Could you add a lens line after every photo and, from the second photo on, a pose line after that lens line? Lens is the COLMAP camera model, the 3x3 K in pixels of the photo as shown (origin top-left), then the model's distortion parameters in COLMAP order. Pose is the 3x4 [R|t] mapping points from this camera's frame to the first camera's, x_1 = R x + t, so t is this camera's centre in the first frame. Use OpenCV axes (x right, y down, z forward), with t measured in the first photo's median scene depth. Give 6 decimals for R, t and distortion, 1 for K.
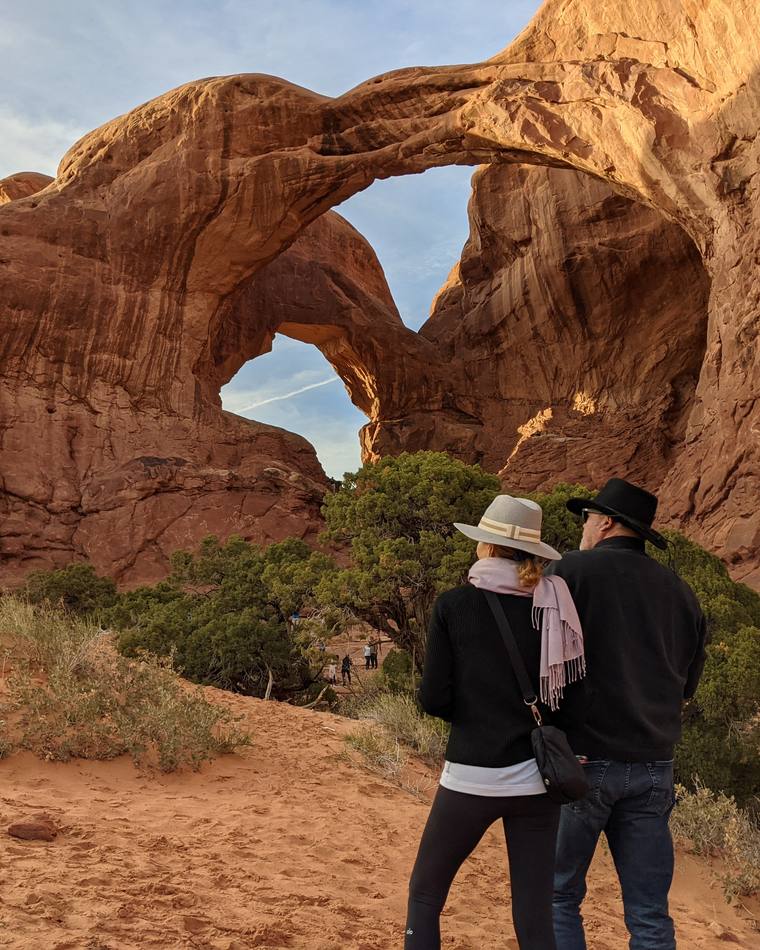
lens RADIAL K [[920.1, 0, 380.0], [0, 920.1, 475.0], [0, 0, 1]] dist [-0.002100, 0.002000]
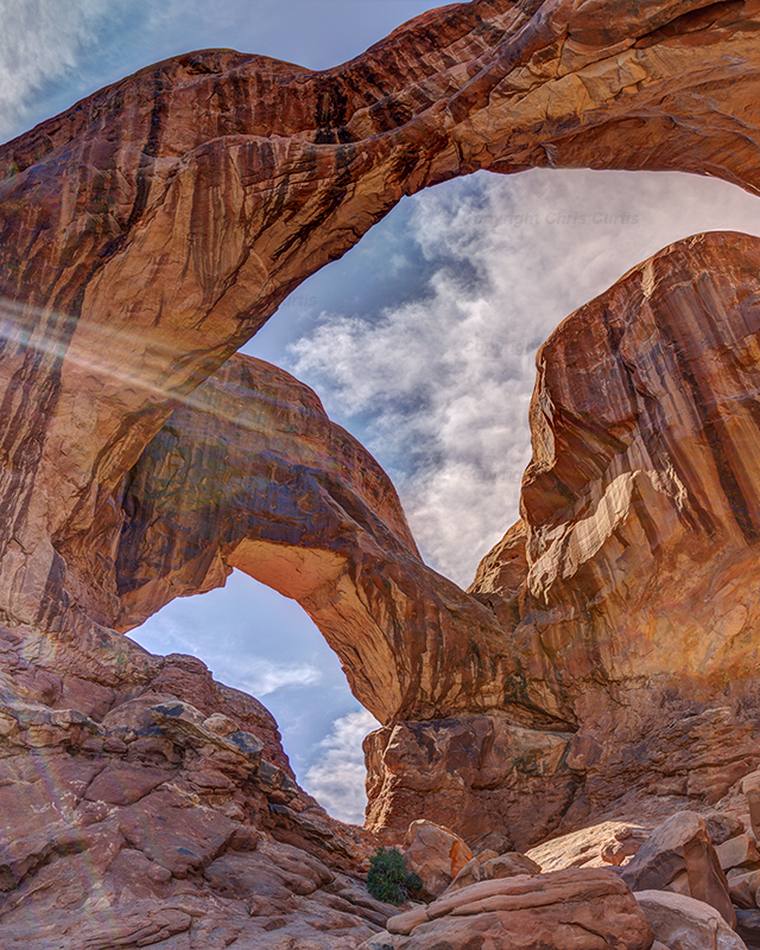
lens RADIAL K [[920.1, 0, 380.0], [0, 920.1, 475.0], [0, 0, 1]] dist [-0.002100, 0.002000]
pose [[0.999781, 0.014064, -0.015519, -0.007454], [-0.019734, 0.880752, -0.473166, 0.106269], [0.007014, 0.473368, 0.880837, 0.536721]]
